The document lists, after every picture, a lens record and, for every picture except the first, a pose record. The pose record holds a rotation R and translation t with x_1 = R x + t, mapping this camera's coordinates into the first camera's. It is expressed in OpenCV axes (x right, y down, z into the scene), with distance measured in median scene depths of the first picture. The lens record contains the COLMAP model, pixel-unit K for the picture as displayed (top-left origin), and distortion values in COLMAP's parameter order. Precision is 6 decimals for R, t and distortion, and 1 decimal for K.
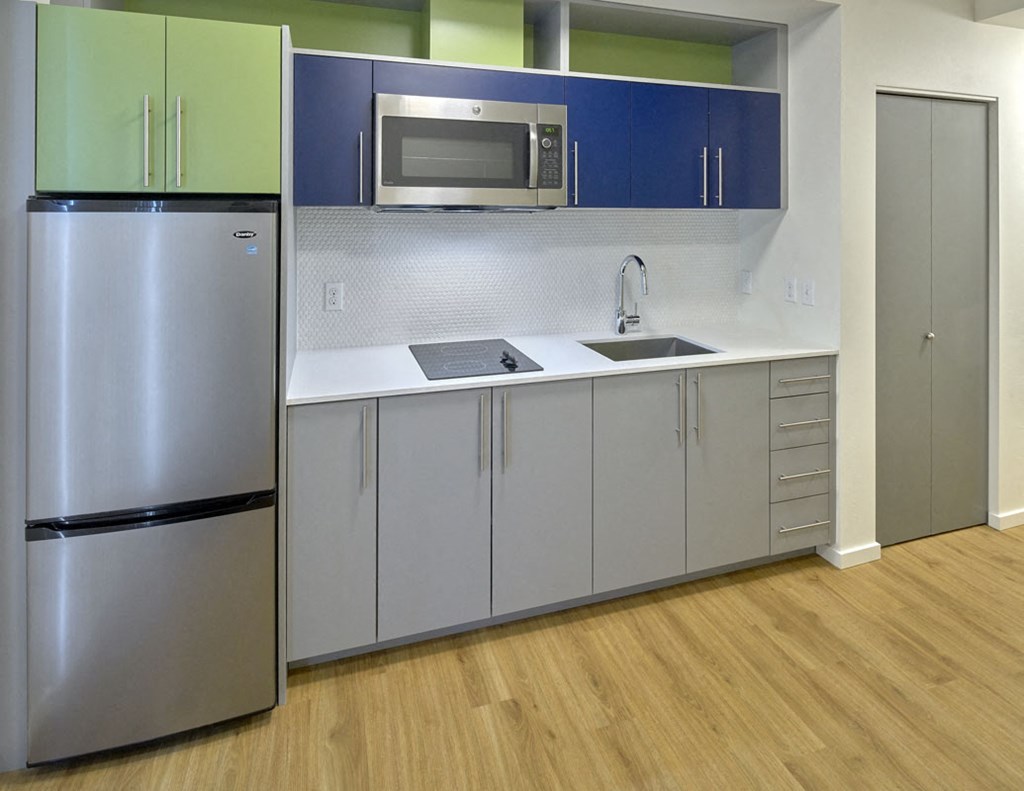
lens RADIAL K [[593.4, 0, 527.6], [0, 593.4, 213.1], [0, 0, 1]] dist [-0.001164, -0.001771]
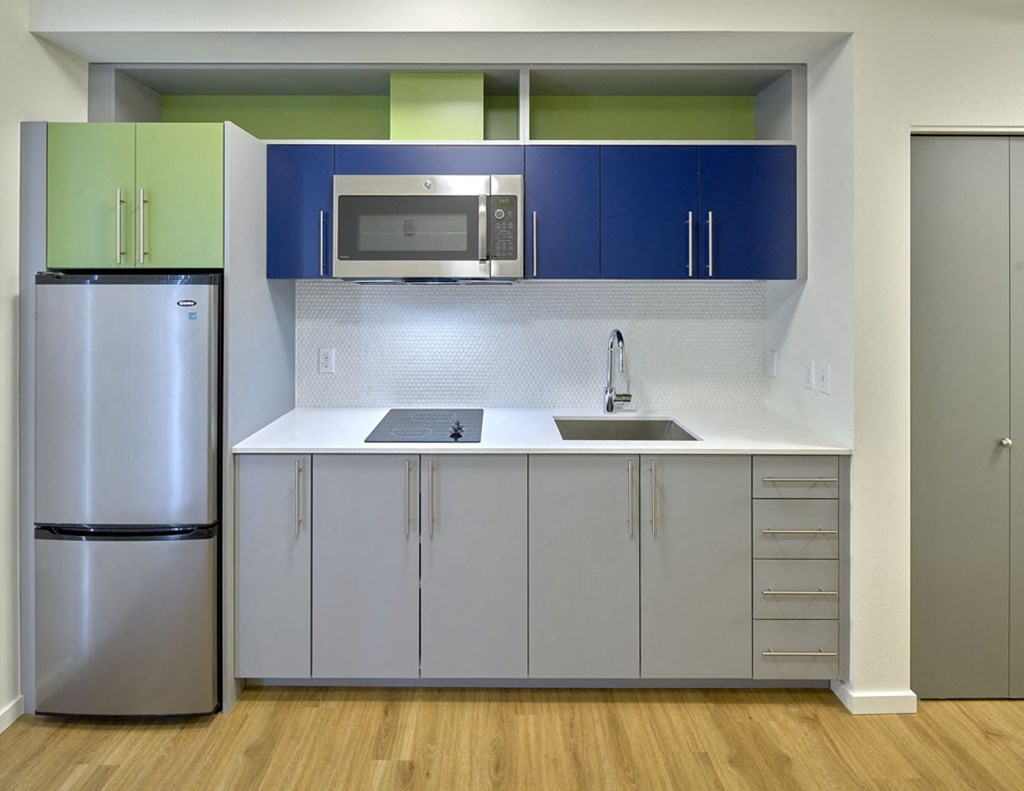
lens RADIAL K [[578.3, 0, 494.9], [0, 578.3, 285.4], [0, 0, 1]] dist [-0.001087, -0.001891]
pose [[0.947663, -0.001150, -0.319269, 0.342051], [0.001258, 0.999999, 0.000134, 0.000909], [0.319269, -0.000529, 0.947664, 0.083454]]
